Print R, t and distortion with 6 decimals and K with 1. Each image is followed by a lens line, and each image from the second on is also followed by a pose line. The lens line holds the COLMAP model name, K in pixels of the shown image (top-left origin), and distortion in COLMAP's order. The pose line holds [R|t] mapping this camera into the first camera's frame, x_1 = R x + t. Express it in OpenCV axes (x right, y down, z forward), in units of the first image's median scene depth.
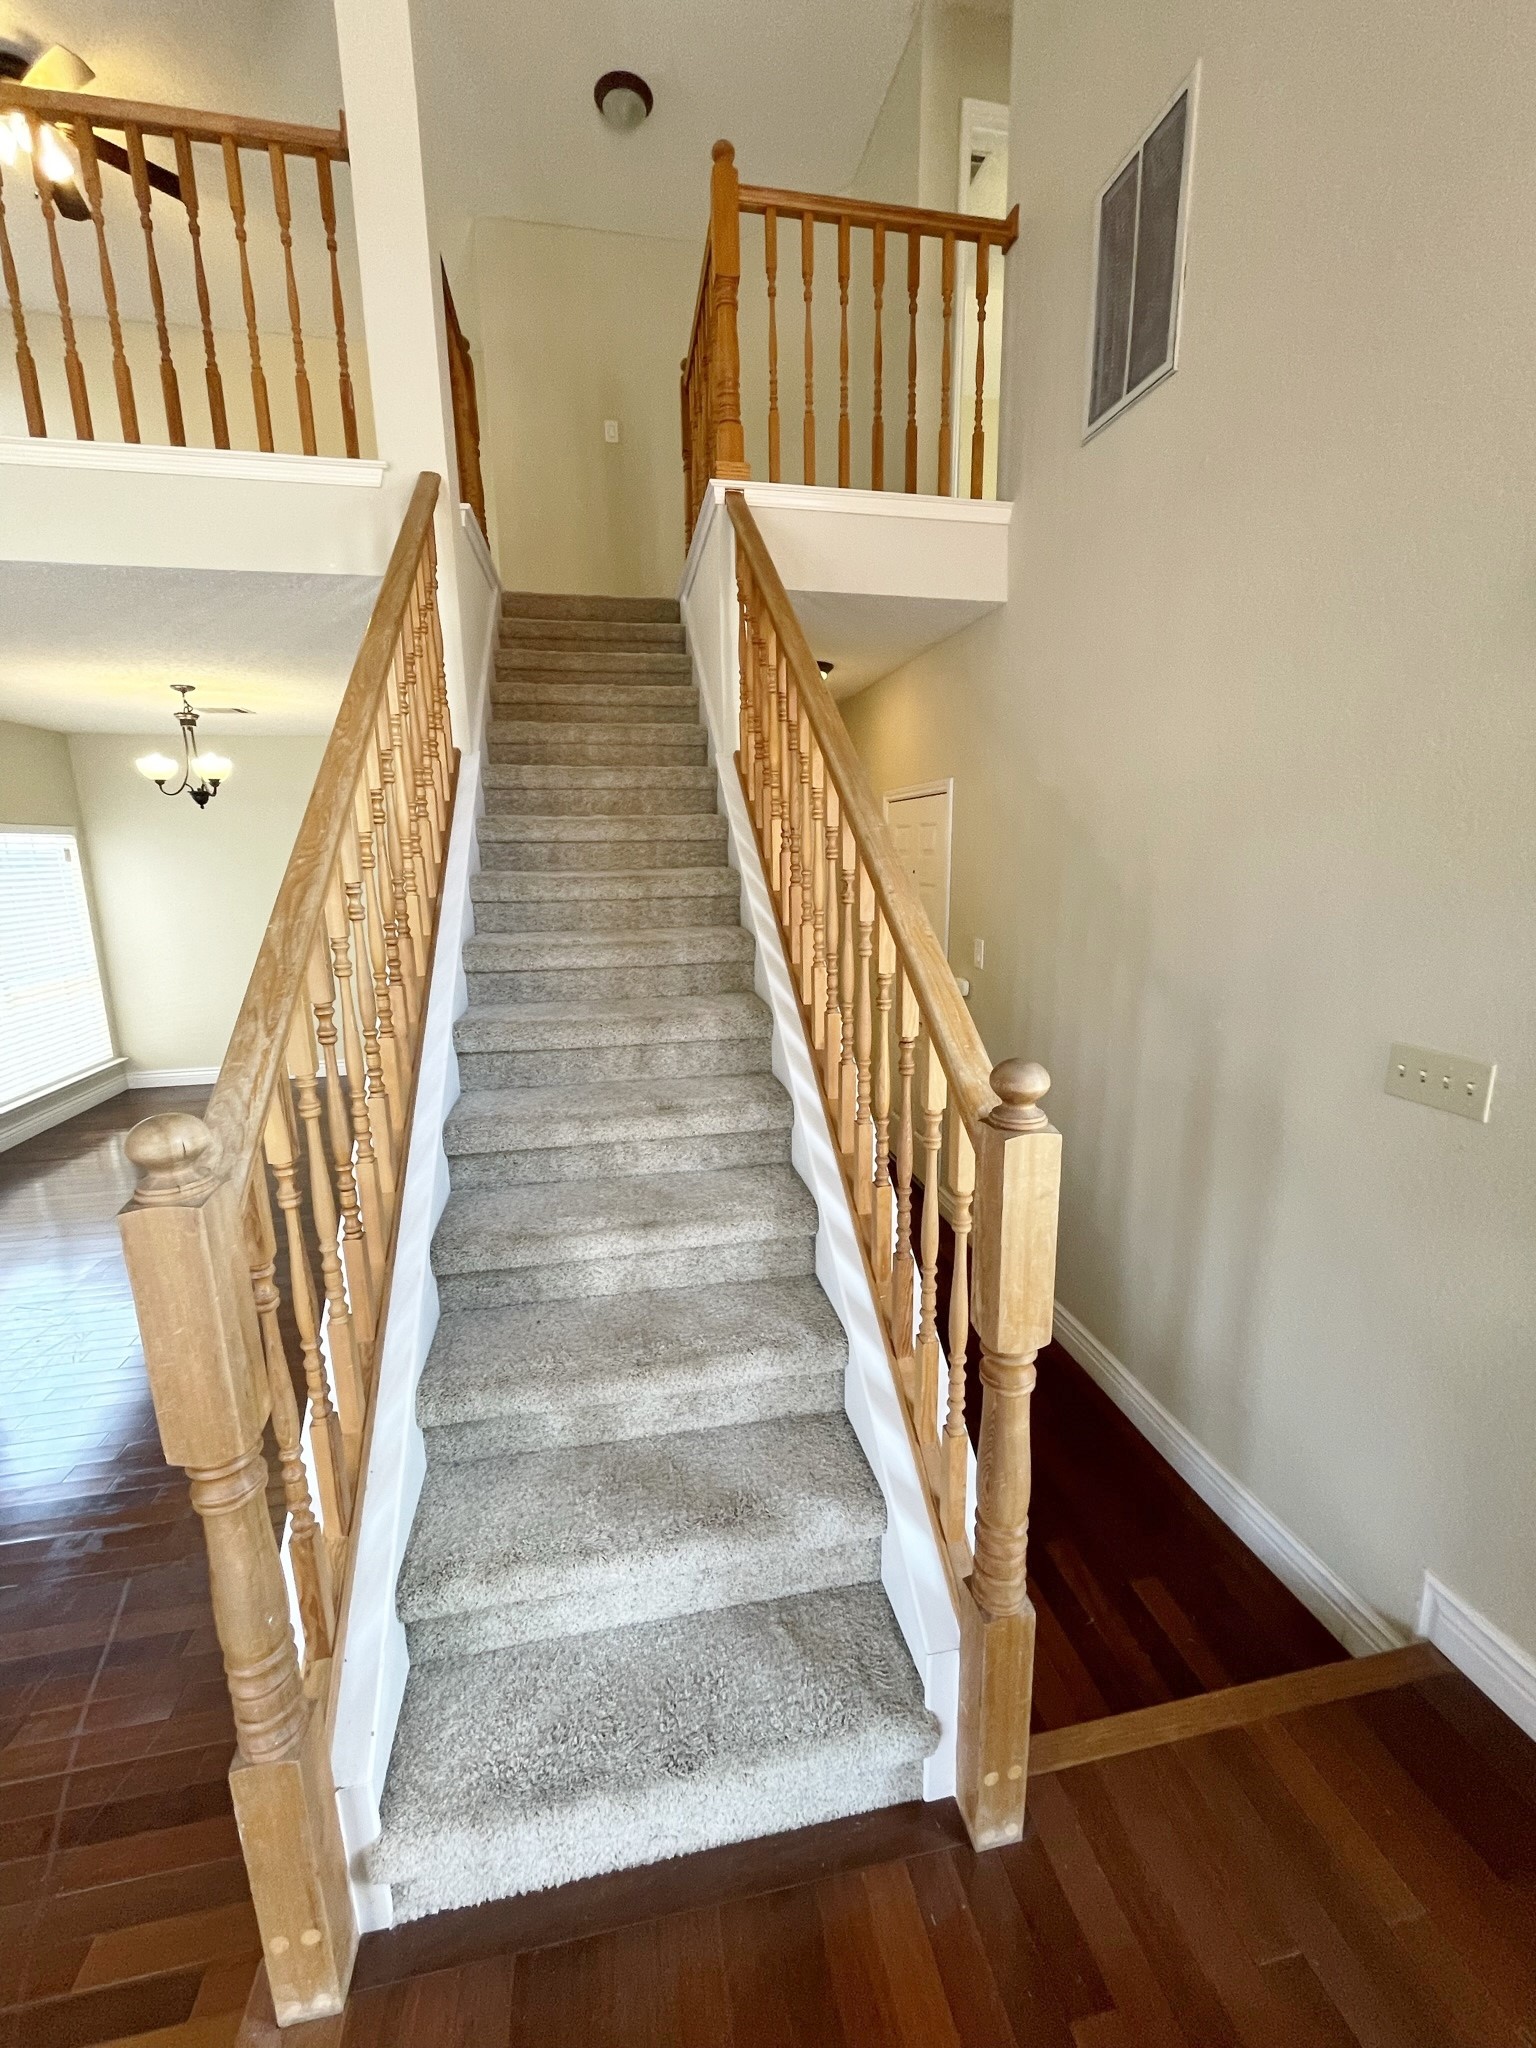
lens RADIAL K [[833.5, 0, 768.0], [0, 833.5, 1024.0], [0, 0, 1]] dist [-0.000757, 0.000089]
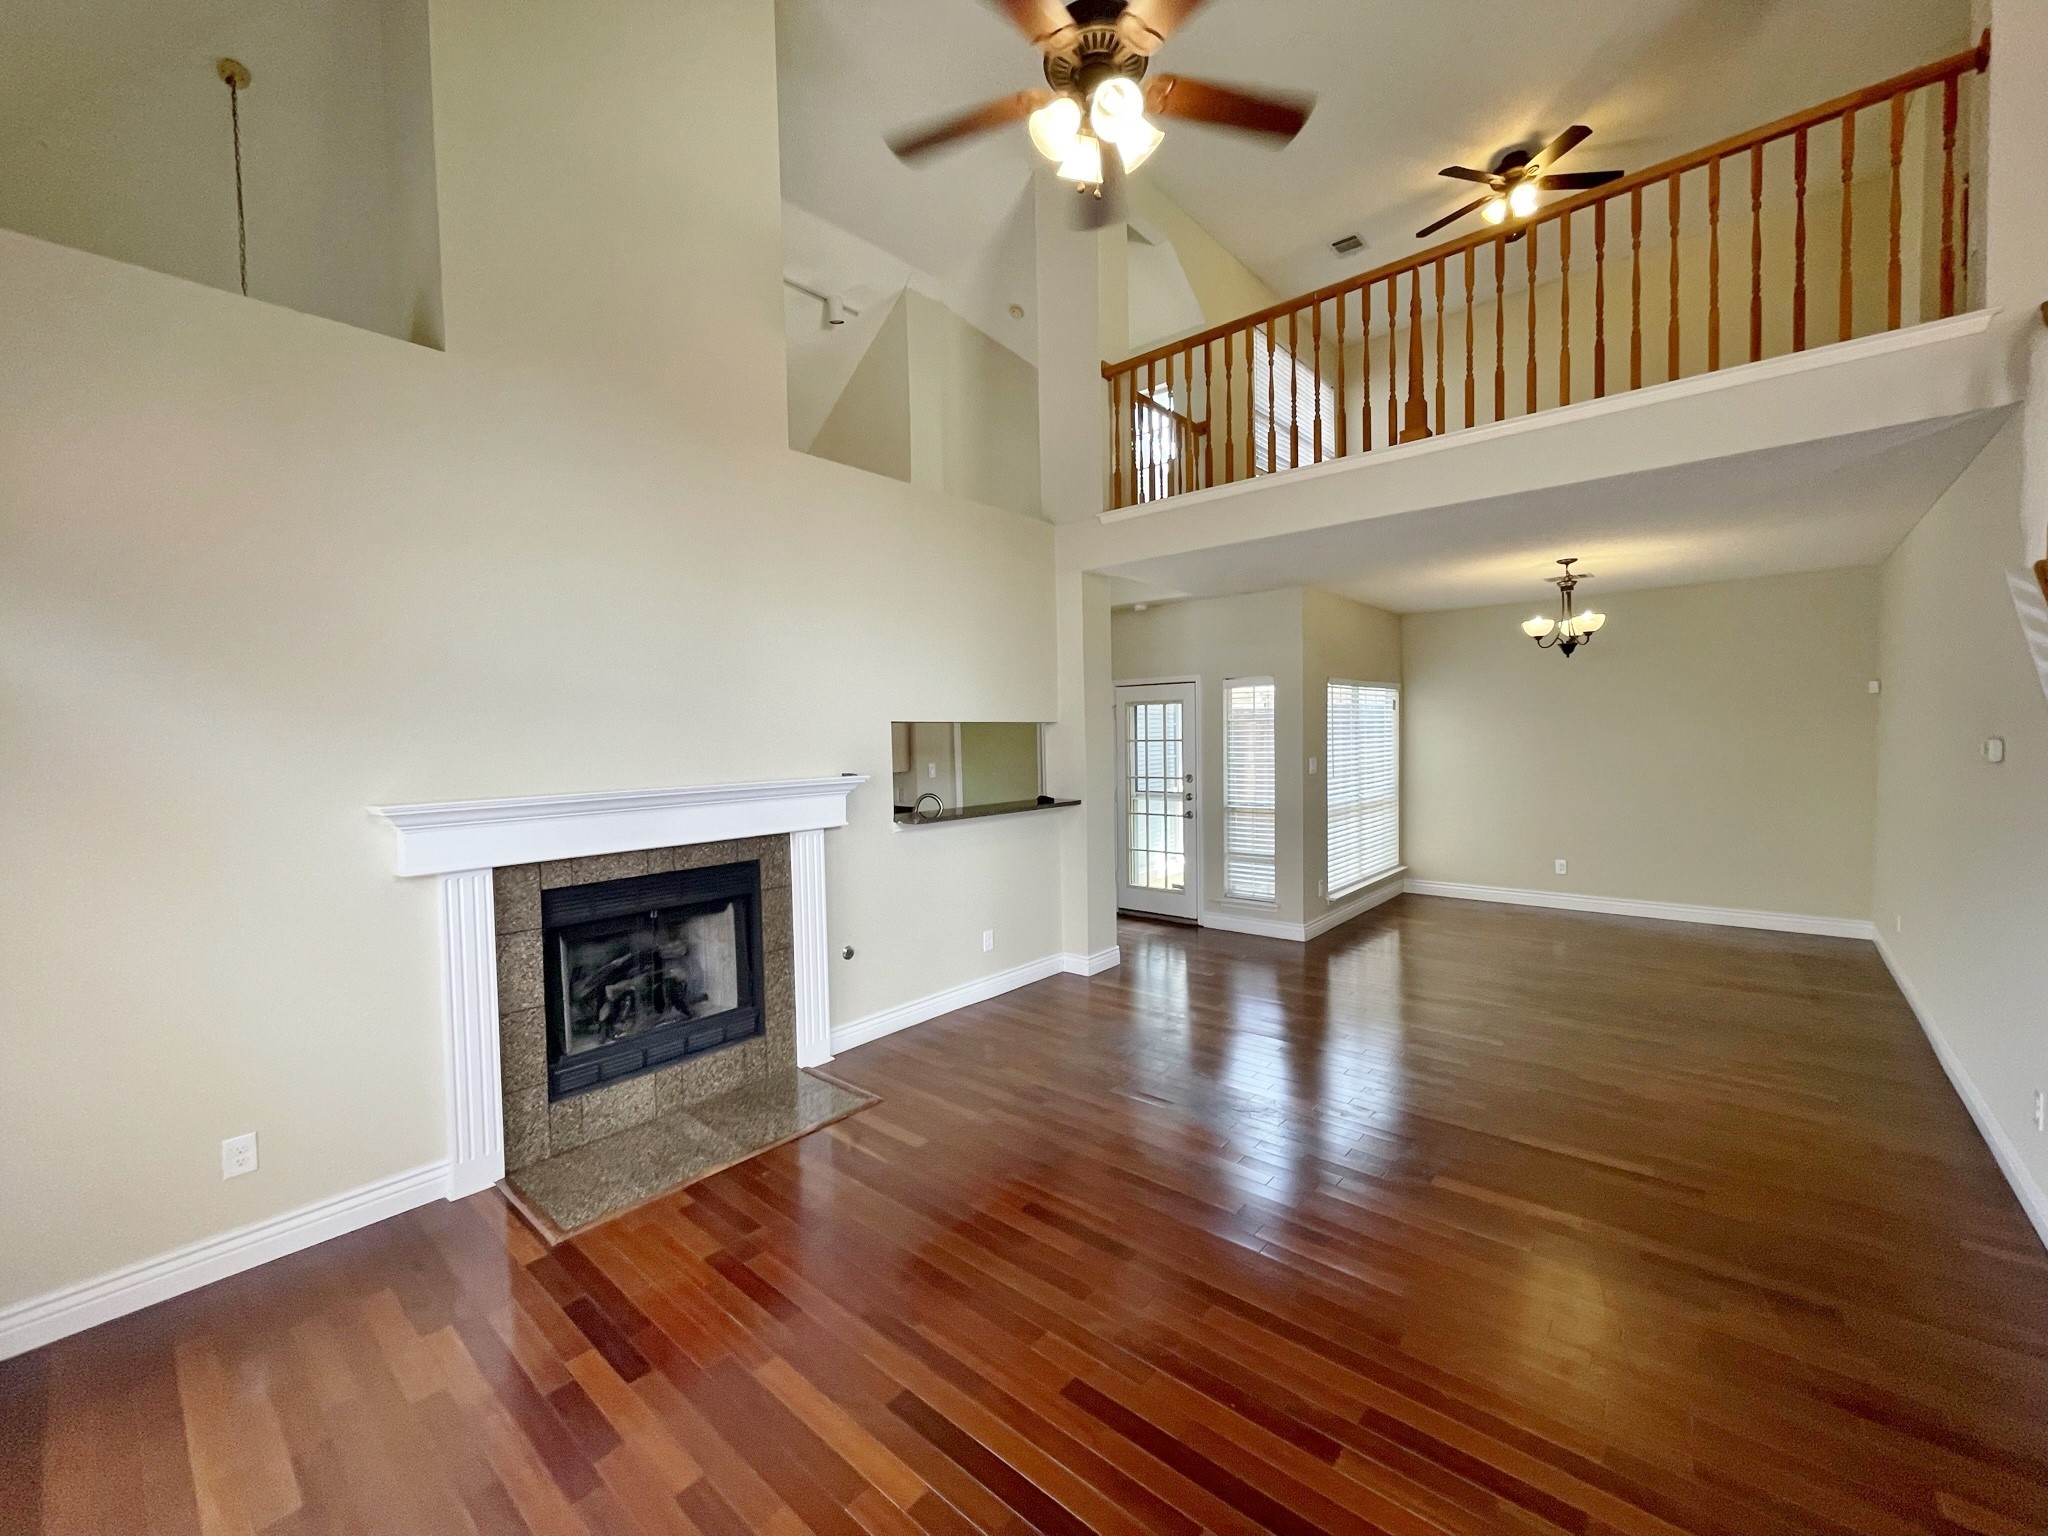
lens RADIAL K [[833.5, 0, 1024.0], [0, 833.5, 768.0], [0, 0, 1]] dist [-0.000757, 0.000089]
pose [[0.606392, 0.033599, -0.794455, -0.204605], [-0.145829, 0.986860, -0.069573, 0.094973], [0.781679, 0.158043, 0.603324, -0.305791]]
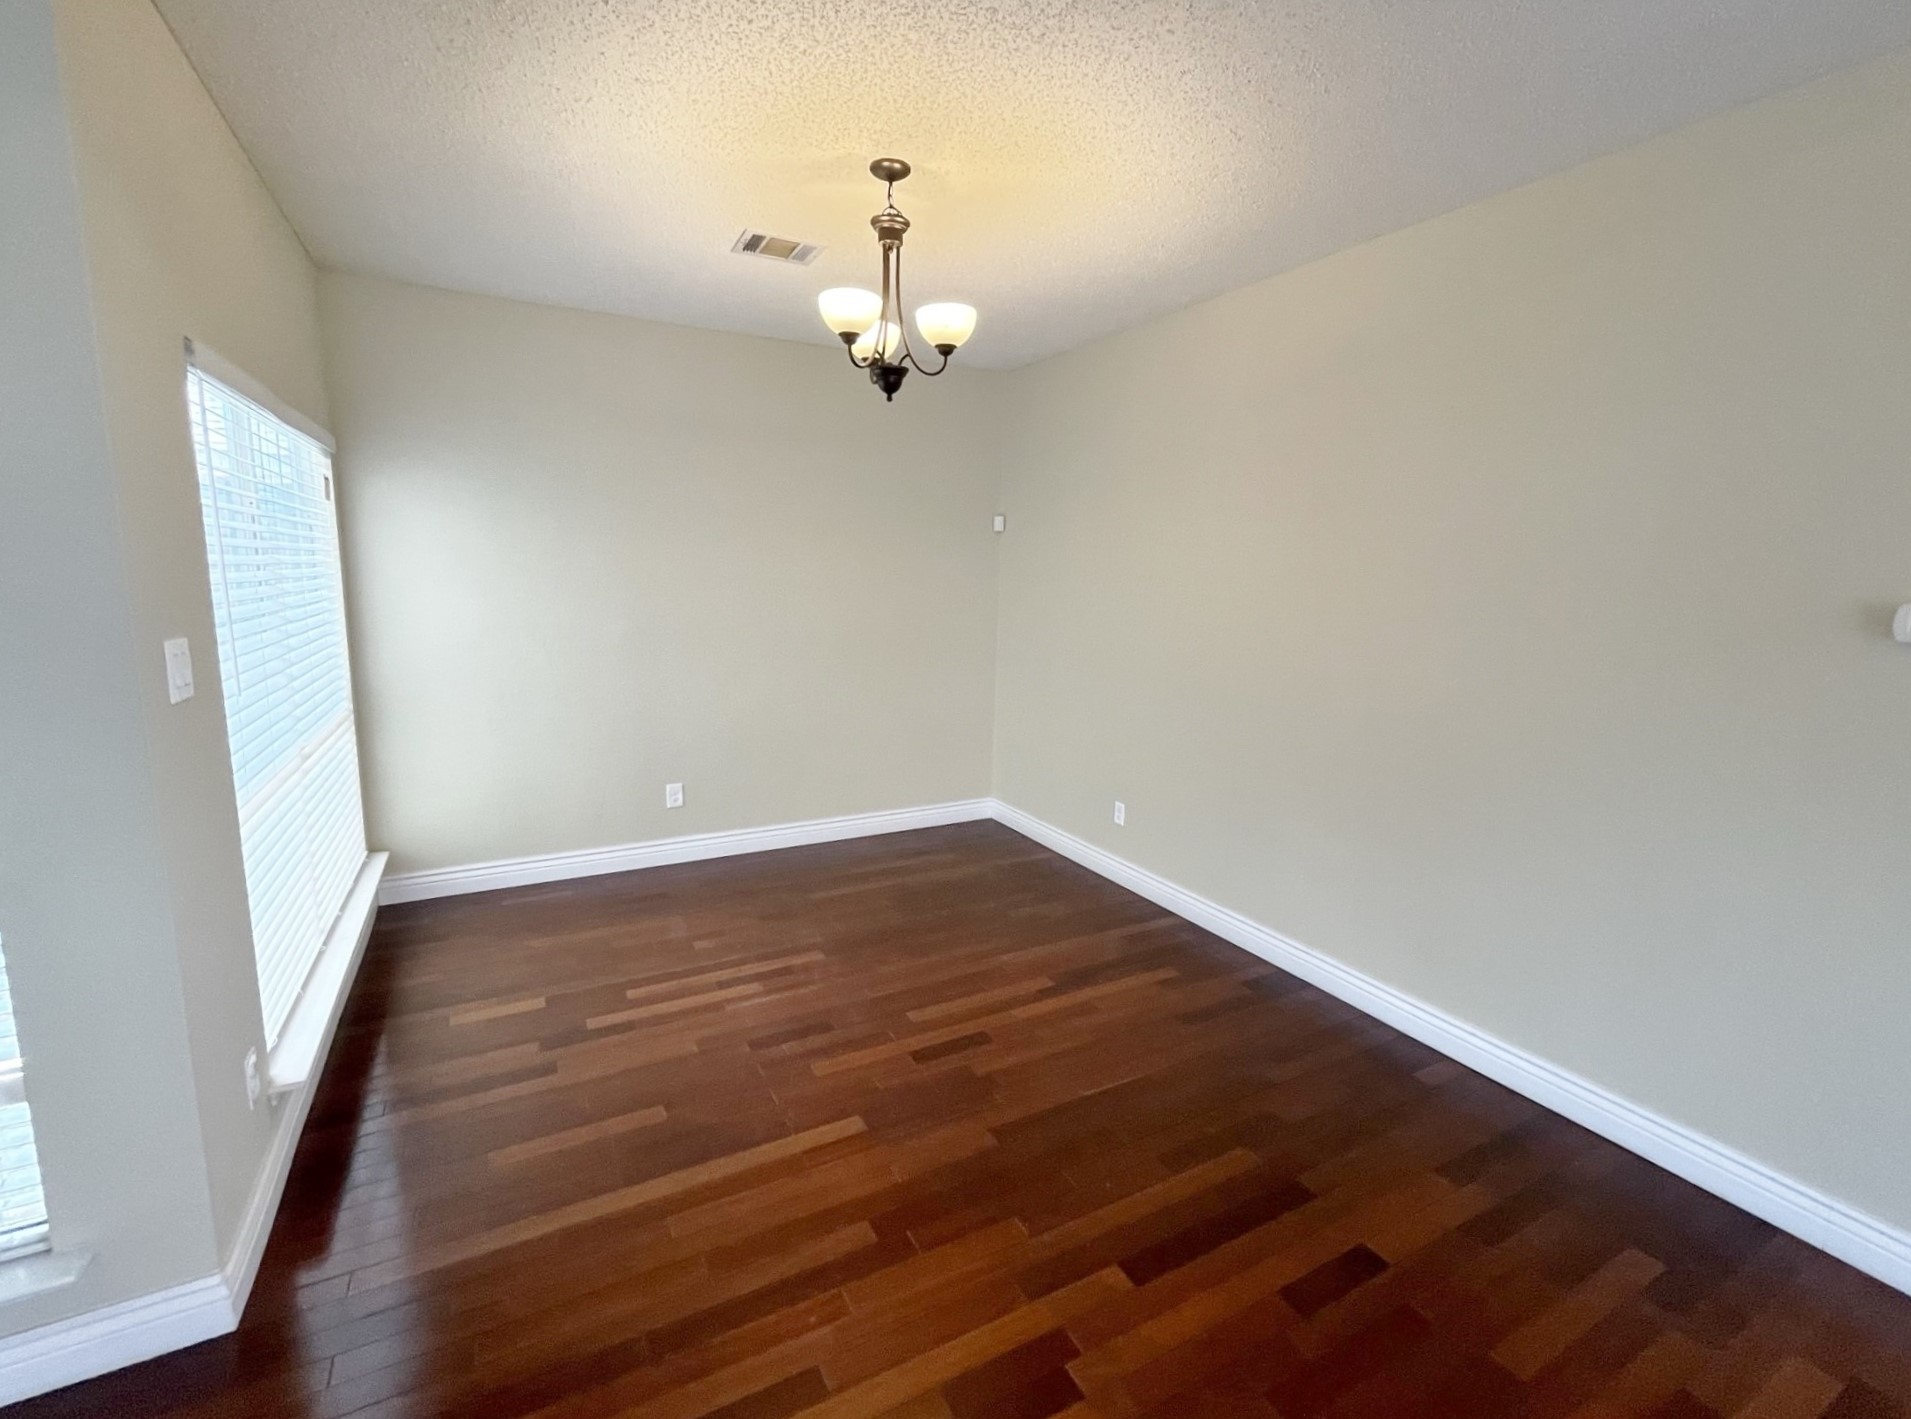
lens RADIAL K [[832.1, 0, 955.5], [0, 832.1, 709.5], [0, 0, 1]] dist [0.000707, 0.000140]
pose [[0.957494, -0.017068, 0.287949, -0.815426], [0.026597, 0.999219, -0.029211, -0.042742], [-0.287226, 0.035628, 0.957200, 0.490306]]
